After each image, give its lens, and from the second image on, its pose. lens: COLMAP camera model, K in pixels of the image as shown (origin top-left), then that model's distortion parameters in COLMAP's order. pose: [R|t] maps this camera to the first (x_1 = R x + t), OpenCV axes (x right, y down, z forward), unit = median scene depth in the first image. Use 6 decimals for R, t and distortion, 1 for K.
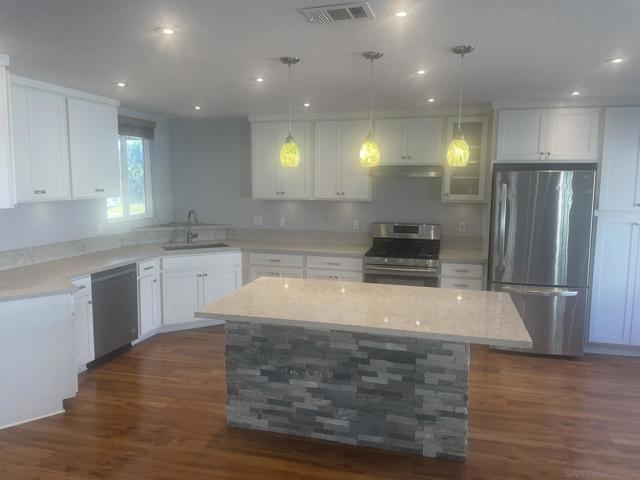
lens RADIAL K [[474.0, 0, 320.0], [0, 474.0, 240.0], [0, 0, 1]] dist [0.084187, -0.121560]
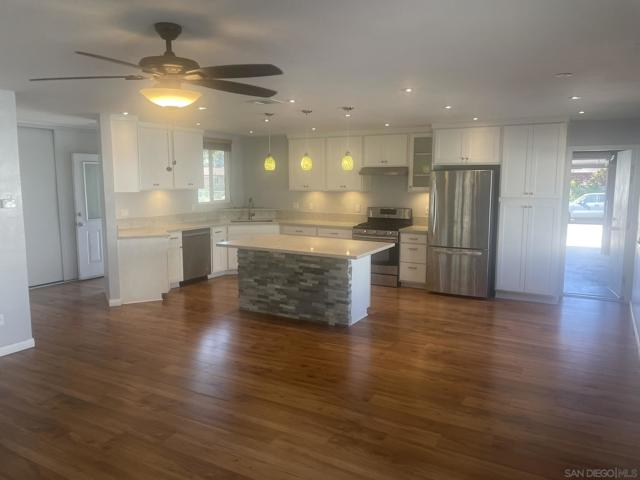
lens RADIAL K [[475.9, 0, 327.3], [0, 475.9, 240.5], [0, 0, 1]] dist [0.086595, -0.125669]
pose [[0.969846, 0.027150, -0.242200, 0.606357], [-0.025773, 0.999629, 0.008850, 0.097110], [0.242350, -0.002341, 0.970186, -0.750712]]
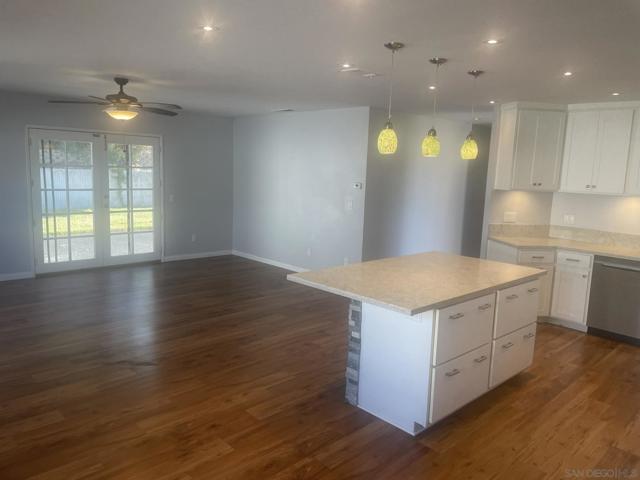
lens RADIAL K [[474.0, 0, 320.0], [0, 474.0, 240.0], [0, 0, 1]] dist [0.084187, -0.121560]
pose [[-0.514985, 0.098685, -0.851500, 1.189237], [-0.148640, 0.968022, 0.202087, -0.142522], [0.844213, 0.230639, -0.483849, 1.302624]]
